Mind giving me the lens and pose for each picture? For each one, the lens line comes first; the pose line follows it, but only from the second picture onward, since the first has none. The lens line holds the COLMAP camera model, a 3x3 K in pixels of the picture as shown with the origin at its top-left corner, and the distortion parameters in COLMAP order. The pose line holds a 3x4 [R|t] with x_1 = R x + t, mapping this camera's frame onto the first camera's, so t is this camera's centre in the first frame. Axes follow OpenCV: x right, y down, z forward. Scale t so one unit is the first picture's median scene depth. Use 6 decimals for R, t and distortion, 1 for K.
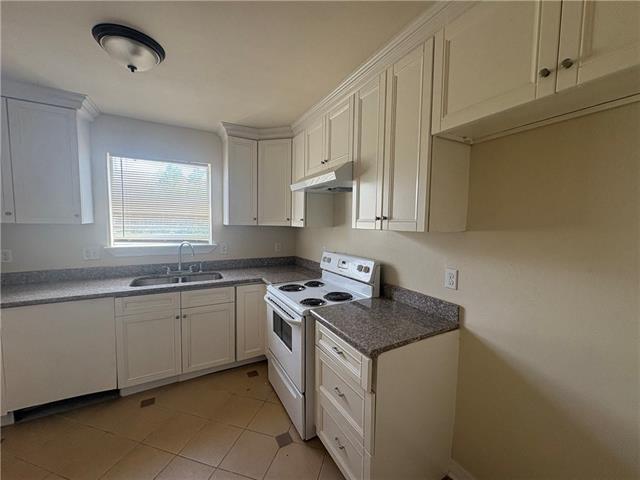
lens RADIAL K [[257.0, 0, 318.0], [0, 257.0, 239.9], [0, 0, 1]] dist [0.002076, 0.000023]
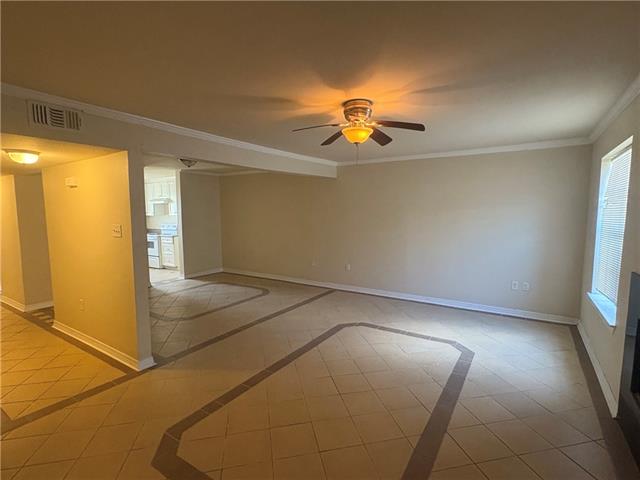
lens RADIAL K [[320.8, 0, 320.5], [0, 320.8, 238.9], [0, 0, 1]] dist [-0.002565, 0.001536]
pose [[0.879077, -0.064250, 0.472331, -0.140015], [0.055118, 0.997929, 0.033163, 0.226176], [-0.473483, -0.003119, 0.880797, -3.527188]]
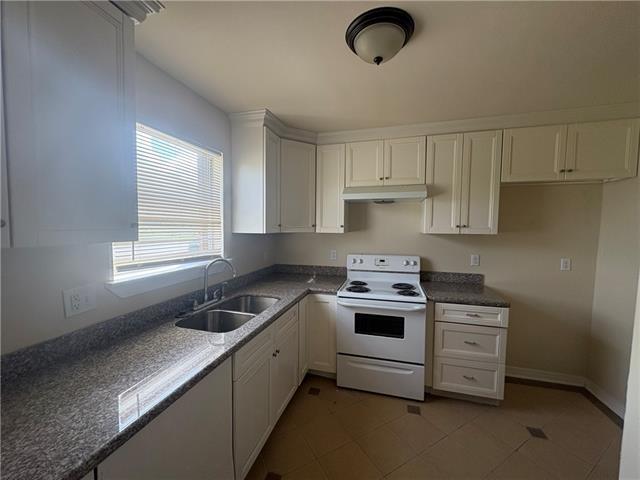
lens RADIAL K [[257.0, 0, 320.3], [0, 257.0, 239.6], [0, 0, 1]] dist [0.002076, 0.000023]
pose [[0.693902, -0.048235, 0.718452, -0.998801], [0.053117, 0.998464, 0.015732, -0.050196], [-0.718107, 0.027246, 0.695399, 0.360595]]
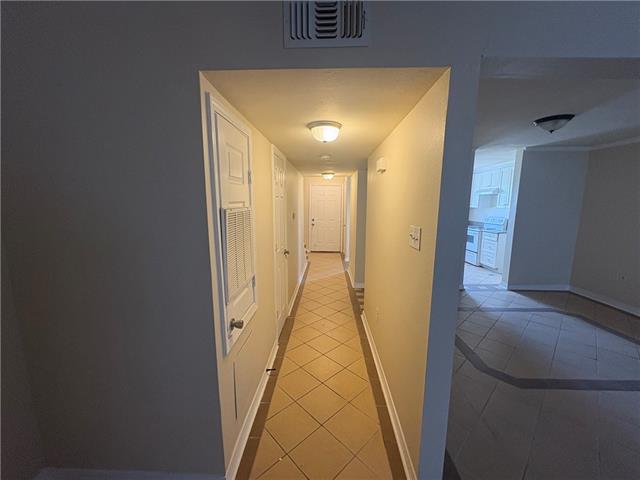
lens RADIAL K [[257.0, 0, 319.4], [0, 257.0, 241.9], [0, 0, 1]] dist [0.002076, 0.000023]
pose [[0.865659, 0.063061, -0.496646, -0.146879], [-0.025657, 0.996320, 0.081785, 0.152190], [0.499976, -0.058055, 0.864091, -2.538054]]
